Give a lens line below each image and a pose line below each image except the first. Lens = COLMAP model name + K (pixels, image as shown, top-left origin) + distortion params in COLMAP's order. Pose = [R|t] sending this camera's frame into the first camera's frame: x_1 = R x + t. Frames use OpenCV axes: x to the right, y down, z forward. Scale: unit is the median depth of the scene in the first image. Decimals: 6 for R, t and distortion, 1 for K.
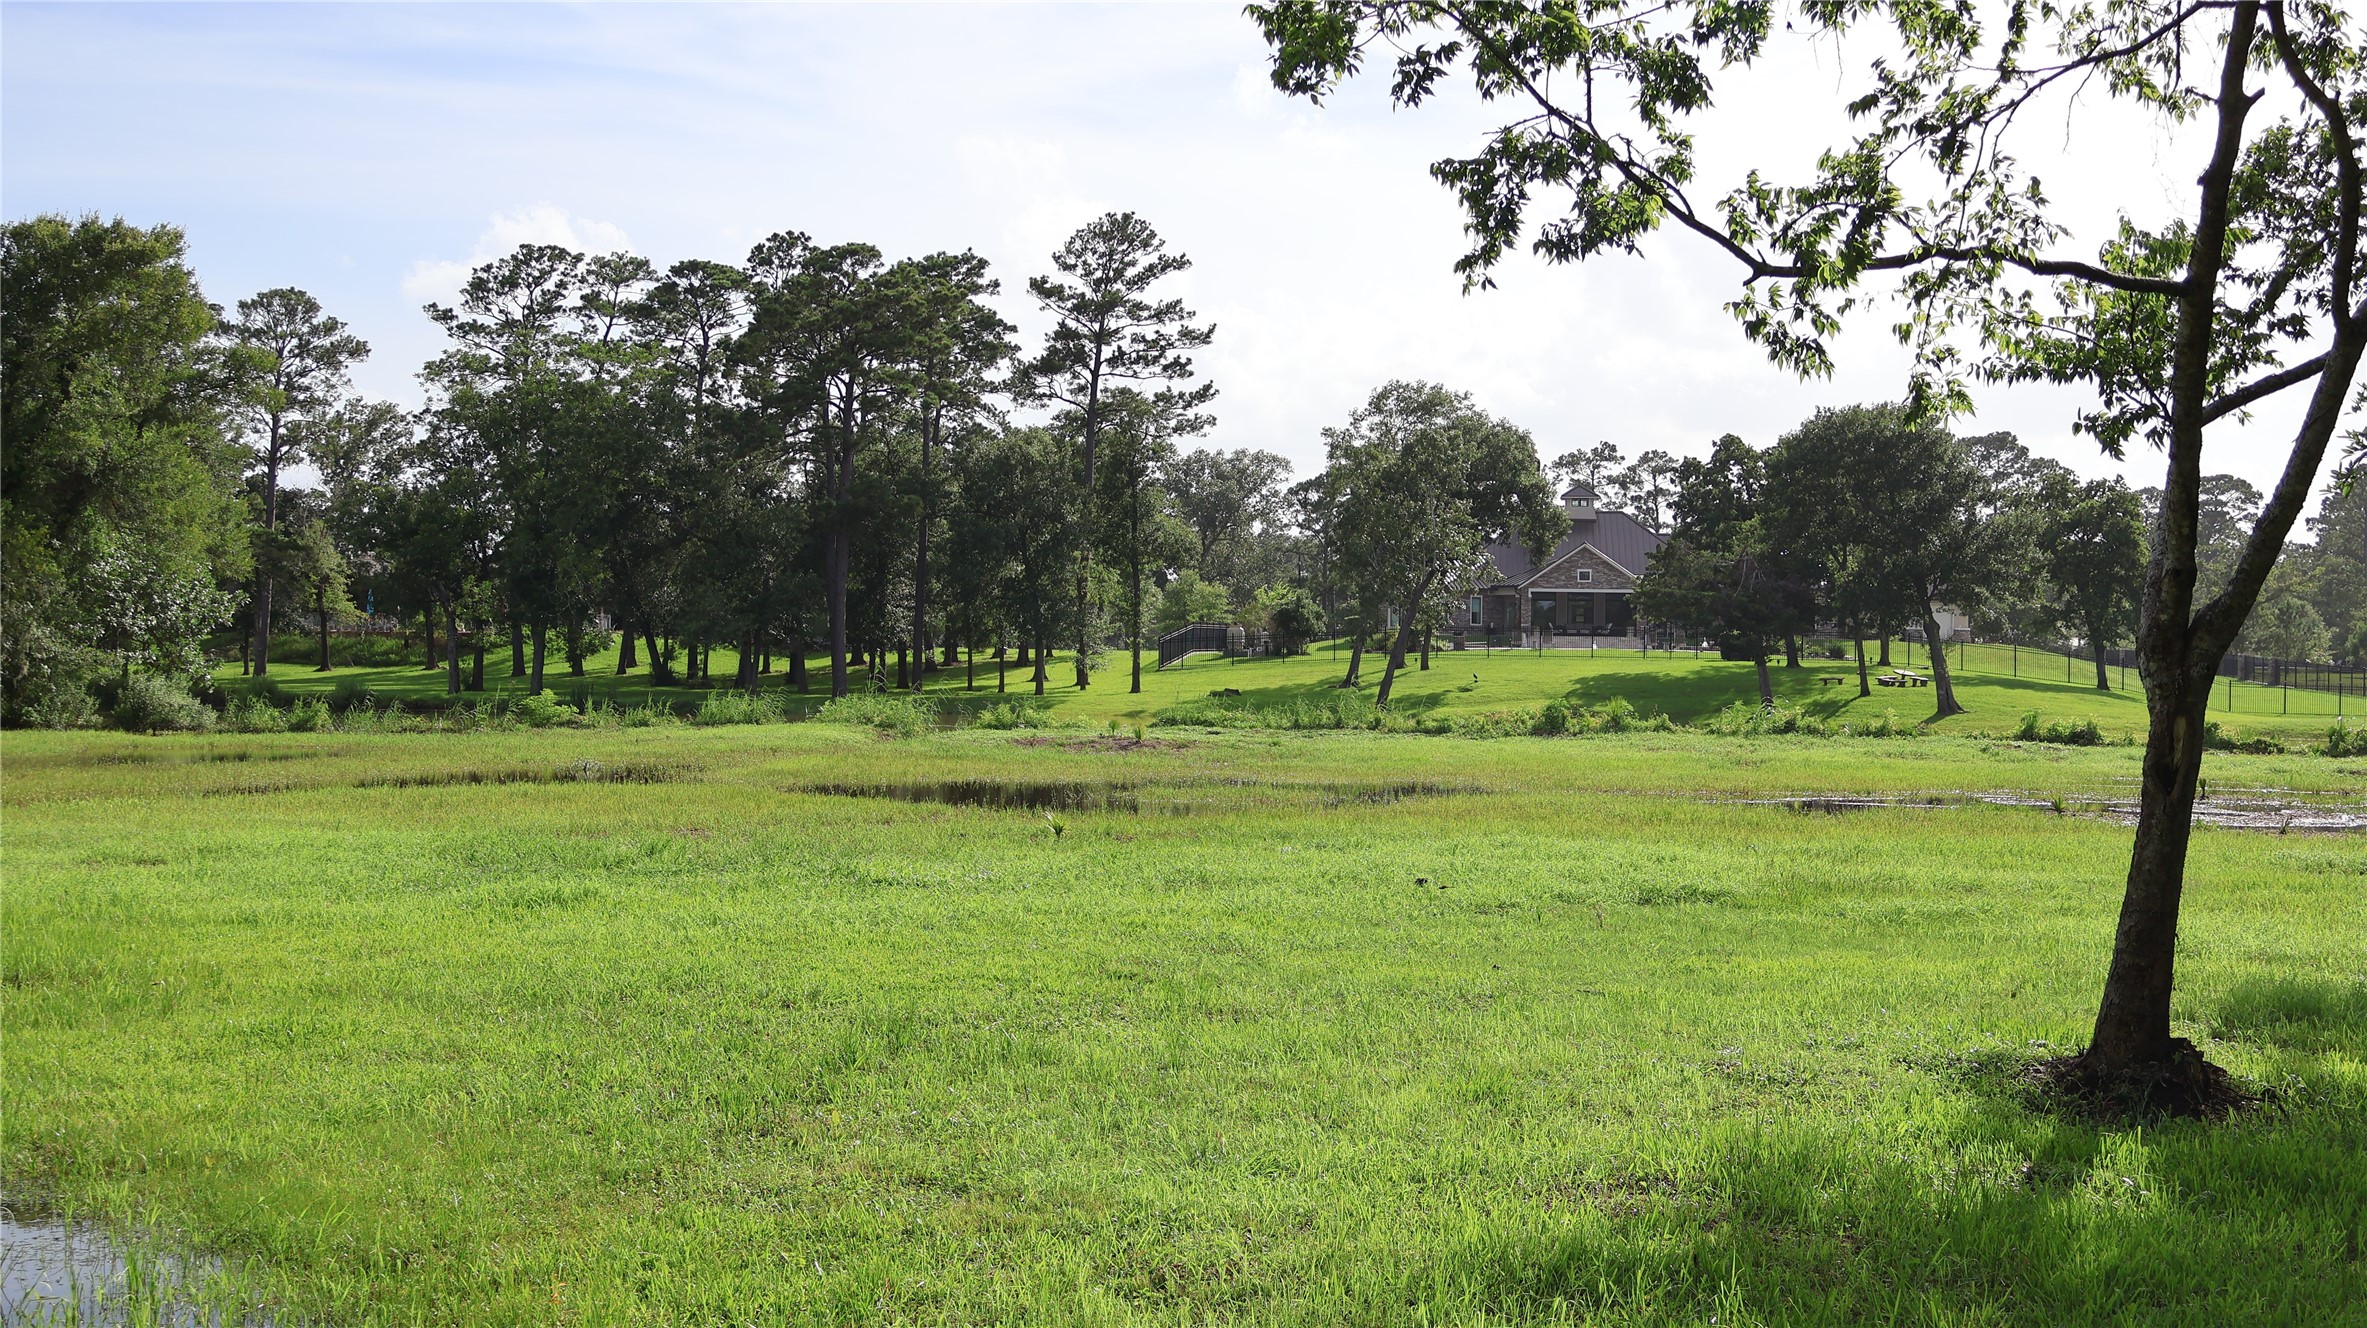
lens RADIAL K [[2729.7, 0, 1183.5], [0, 2729.7, 664.0], [0, 0, 1]] dist [-0.002158, 0.007927]
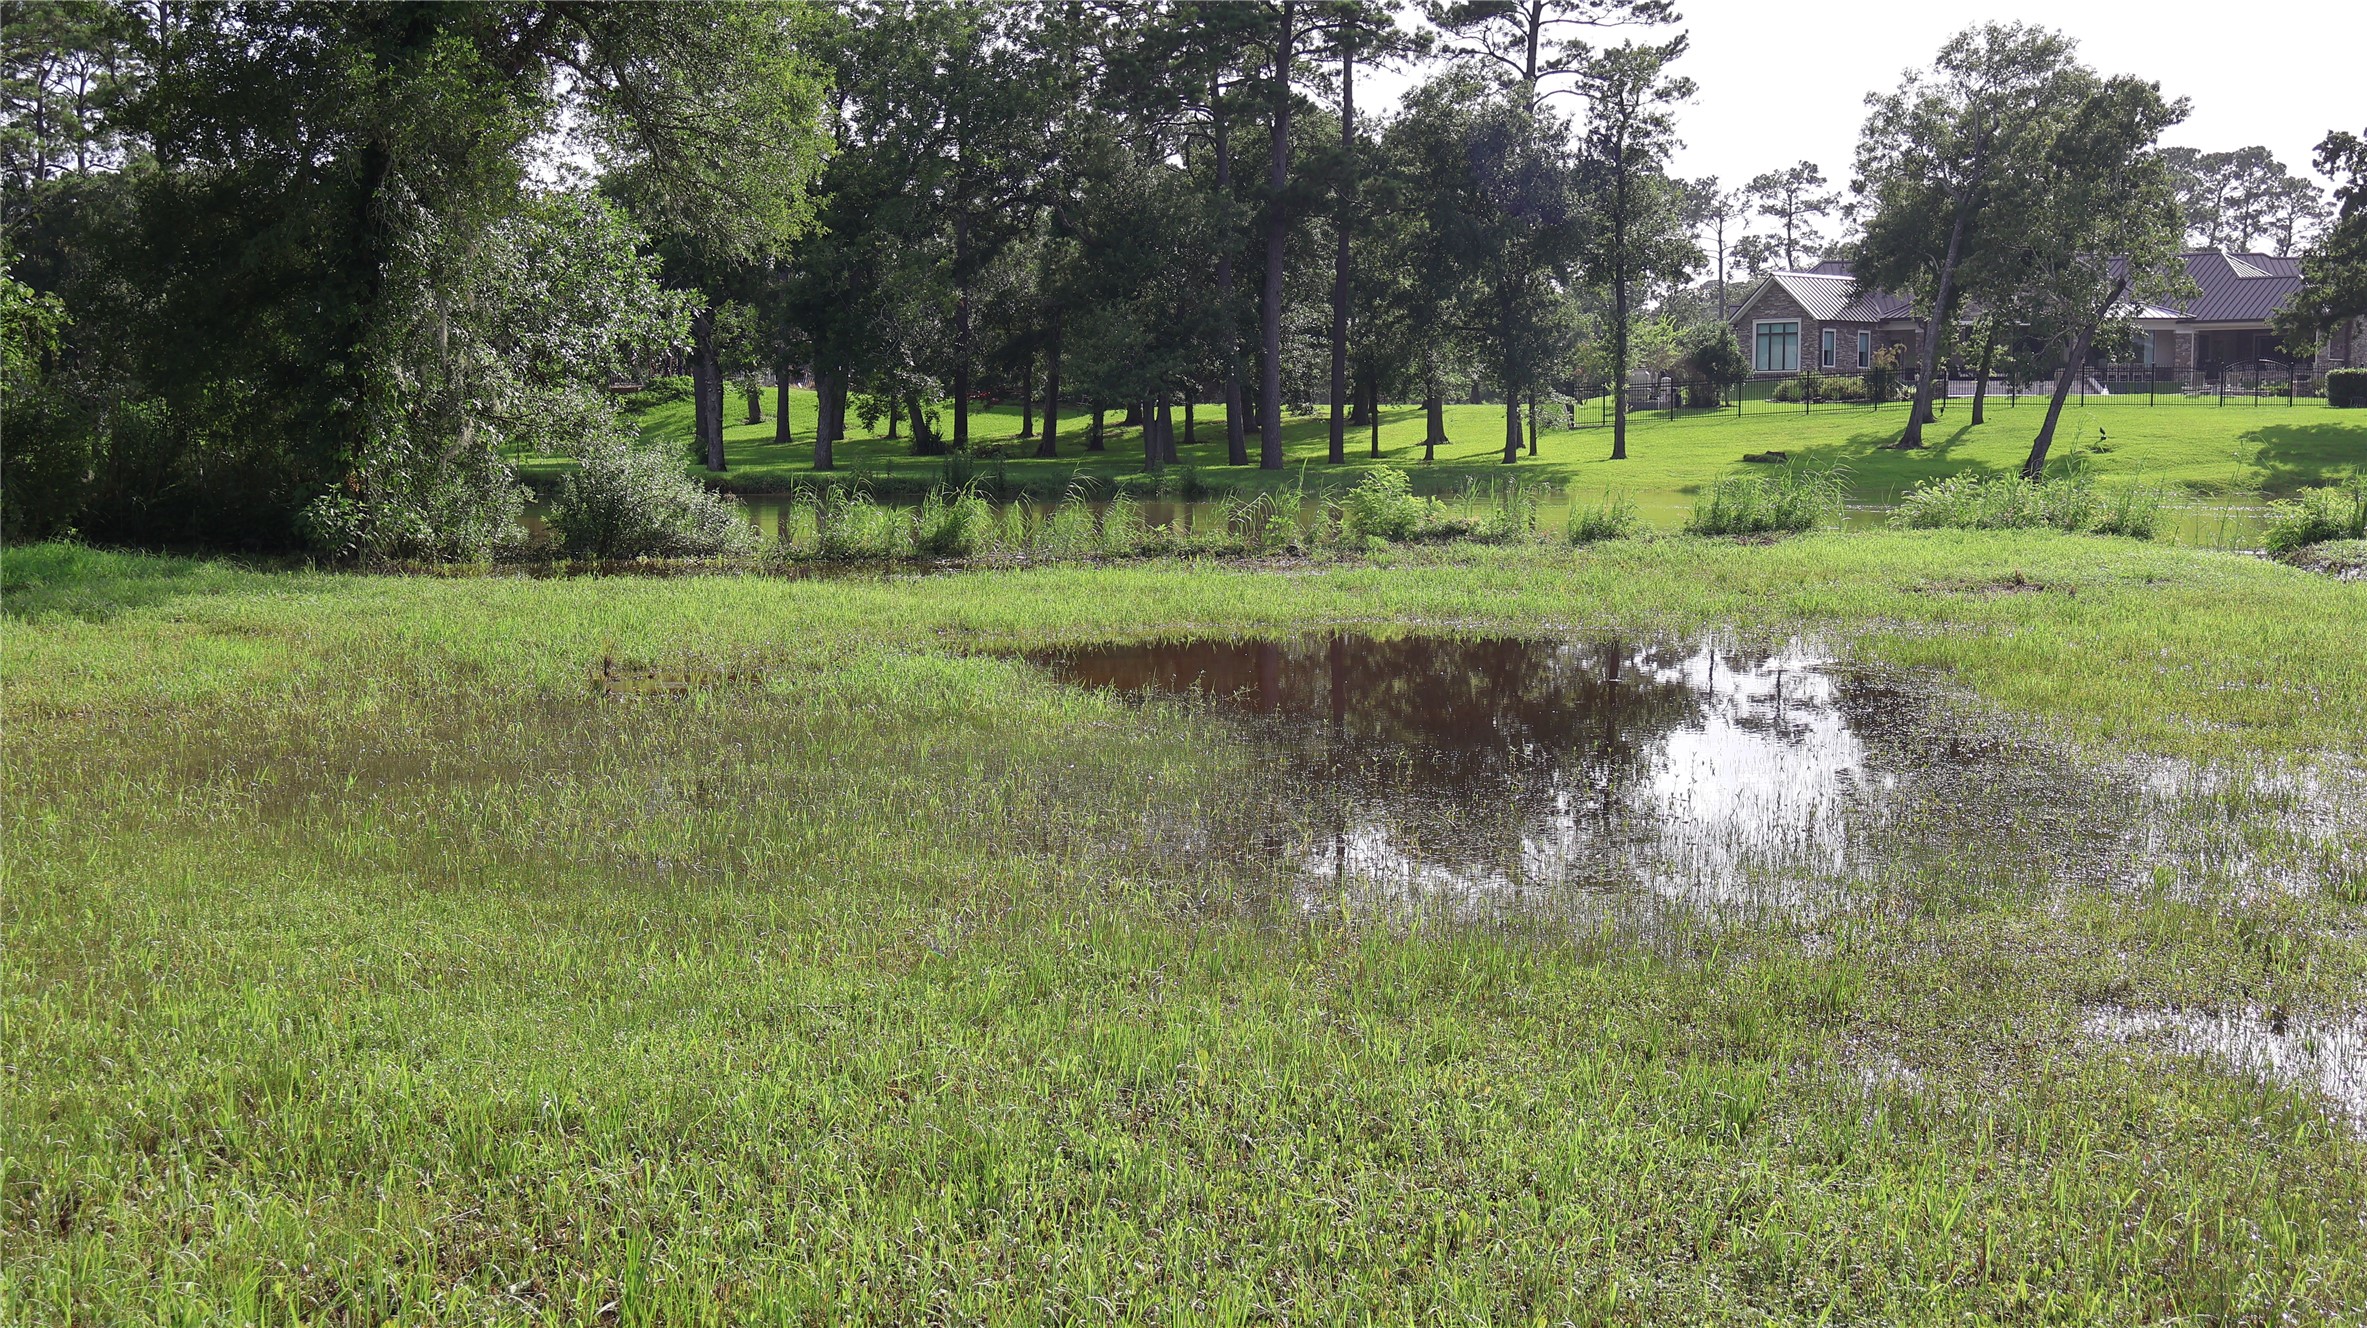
lens RADIAL K [[2729.7, 0, 1183.5], [0, 2729.7, 664.0], [0, 0, 1]] dist [-0.002158, 0.007927]
pose [[0.998686, -0.014935, 0.049026, -0.164472], [0.010677, 0.996240, 0.085979, 0.001247], [-0.050126, -0.085342, 0.995090, 0.264976]]
